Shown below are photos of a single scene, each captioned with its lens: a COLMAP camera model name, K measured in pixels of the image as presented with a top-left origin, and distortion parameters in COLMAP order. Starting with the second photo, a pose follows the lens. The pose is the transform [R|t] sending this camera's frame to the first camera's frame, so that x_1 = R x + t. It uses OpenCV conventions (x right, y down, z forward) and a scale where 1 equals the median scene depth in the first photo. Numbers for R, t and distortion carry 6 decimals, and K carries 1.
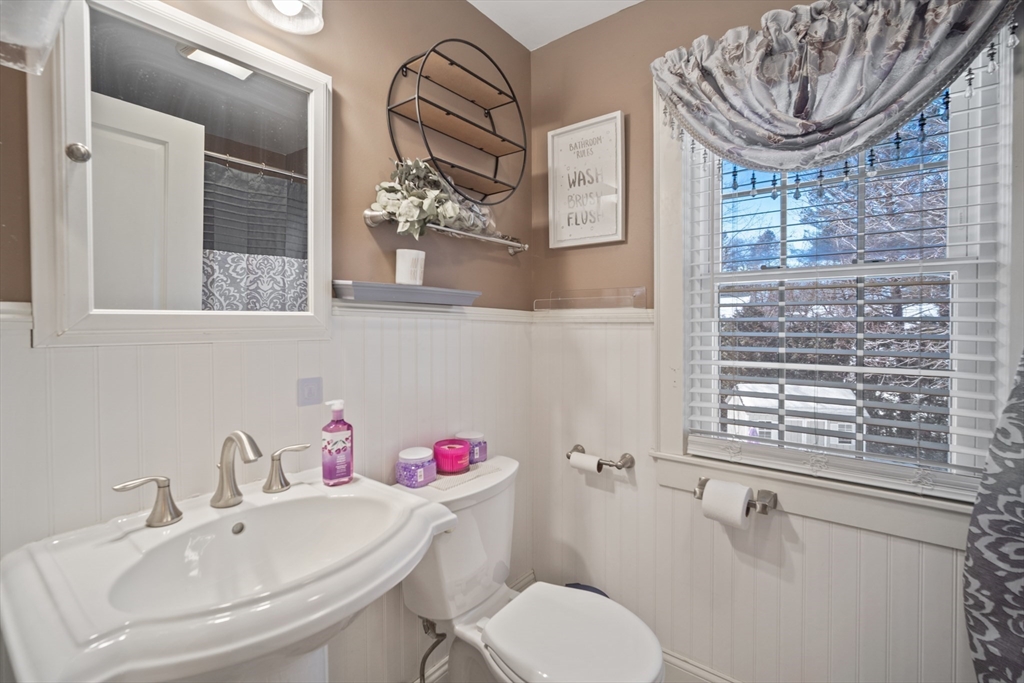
lens RADIAL K [[462.6, 0, 503.9], [0, 462.6, 333.4], [0, 0, 1]] dist [-0.011223, 0.002534]
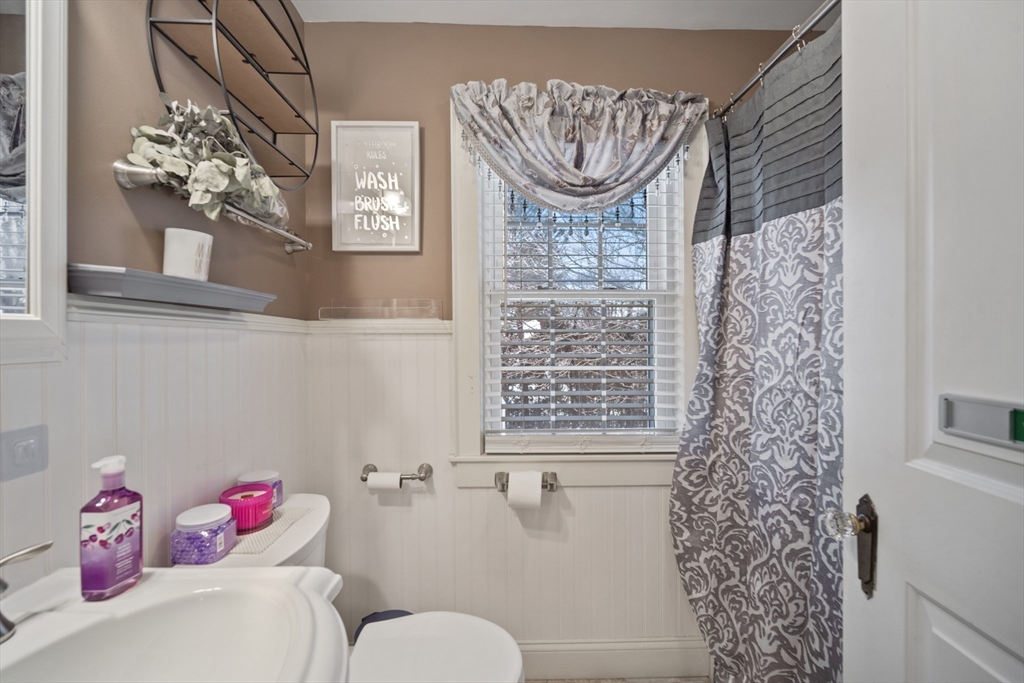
lens RADIAL K [[451.3, 0, 512.4], [0, 451.3, 339.8], [0, 0, 1]] dist [-0.013728, 0.004263]
pose [[0.766310, -0.008680, 0.642413, -0.274987], [0.015479, 0.999868, -0.004954, -0.002102], [-0.642285, 0.013740, 0.766343, 0.156933]]
